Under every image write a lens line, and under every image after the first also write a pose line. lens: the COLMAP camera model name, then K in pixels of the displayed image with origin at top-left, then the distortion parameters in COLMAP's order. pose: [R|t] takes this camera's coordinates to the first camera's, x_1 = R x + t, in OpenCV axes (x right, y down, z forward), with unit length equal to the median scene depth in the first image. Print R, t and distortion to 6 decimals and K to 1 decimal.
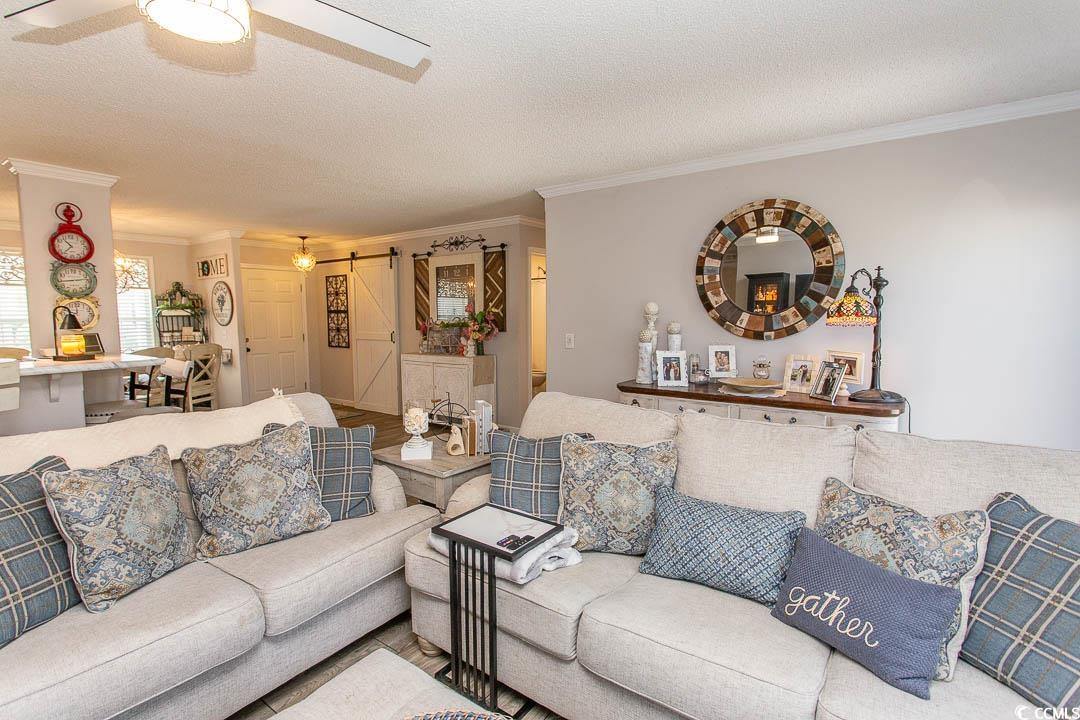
lens RADIAL K [[513.1, 0, 537.6], [0, 513.1, 359.6], [0, 0, 1]] dist [0.003820, -0.000089]
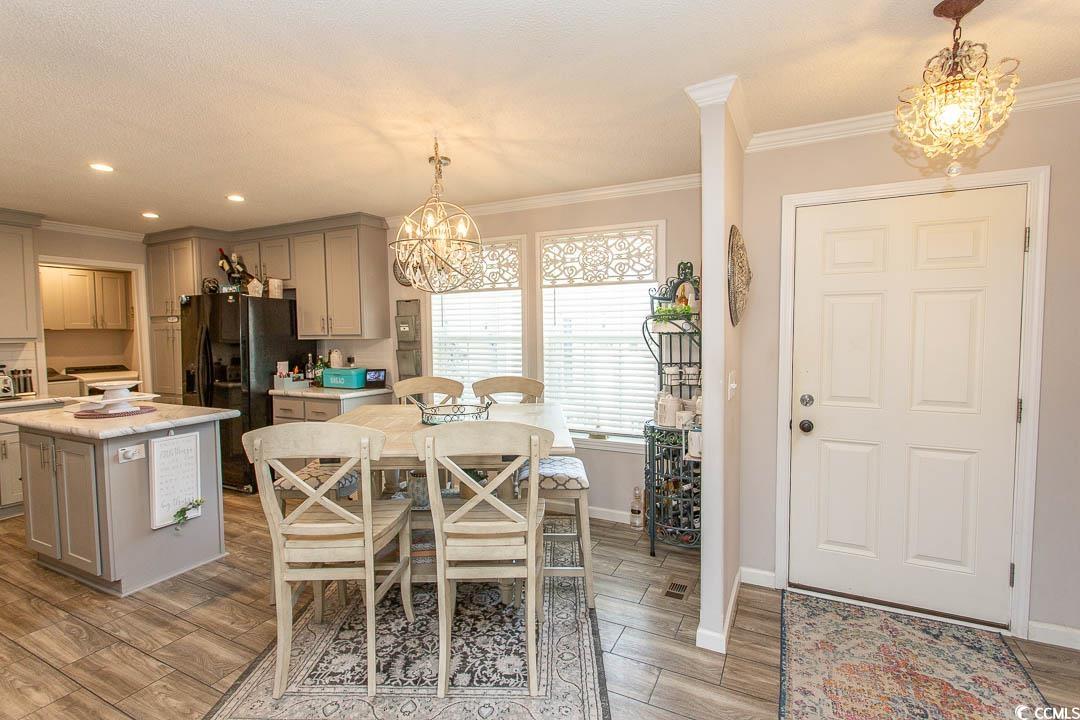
lens RADIAL K [[513.1, 0, 534.8], [0, 513.1, 356.3], [0, 0, 1]] dist [0.003820, -0.000089]
pose [[0.162825, 0.057740, -0.984964, -0.240749], [-0.081604, 0.995654, 0.044877, -0.071579], [0.983275, 0.073070, 0.166829, 0.757251]]
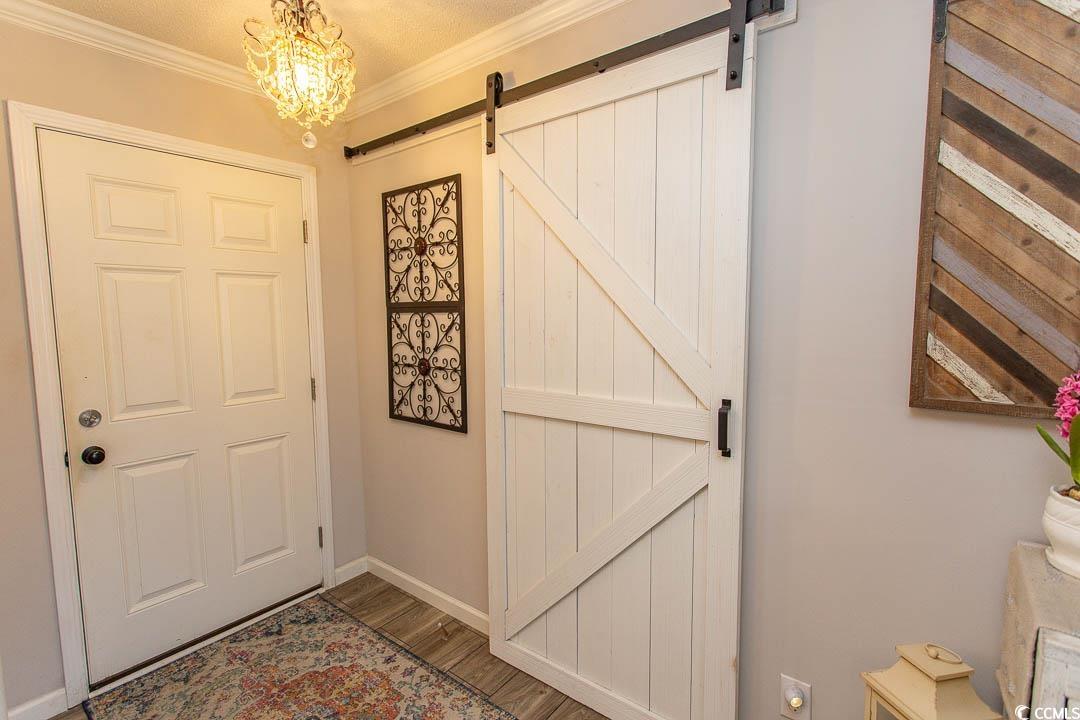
lens RADIAL K [[513.1, 0, 537.9], [0, 513.1, 357.7], [0, 0, 1]] dist [0.003820, -0.000089]
pose [[0.999142, -0.000880, -0.041401, -0.337914], [0.001004, 0.999995, 0.002961, -0.070387], [0.041398, -0.003000, 0.999138, 0.766296]]
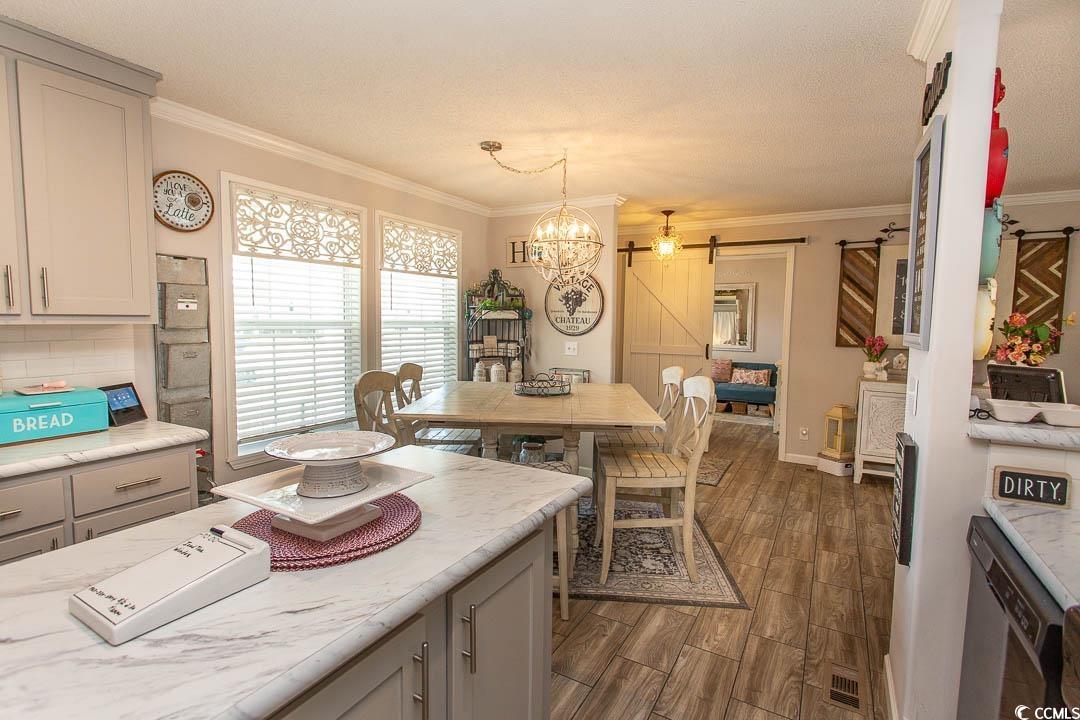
lens RADIAL K [[513.1, 0, 536.4], [0, 513.1, 357.1], [0, 0, 1]] dist [0.003820, -0.000089]
pose [[0.993686, 0.012783, 0.111463, -0.690683], [-0.011080, 0.999812, -0.015887, -0.024640], [-0.111645, 0.014552, 0.993642, 0.310393]]
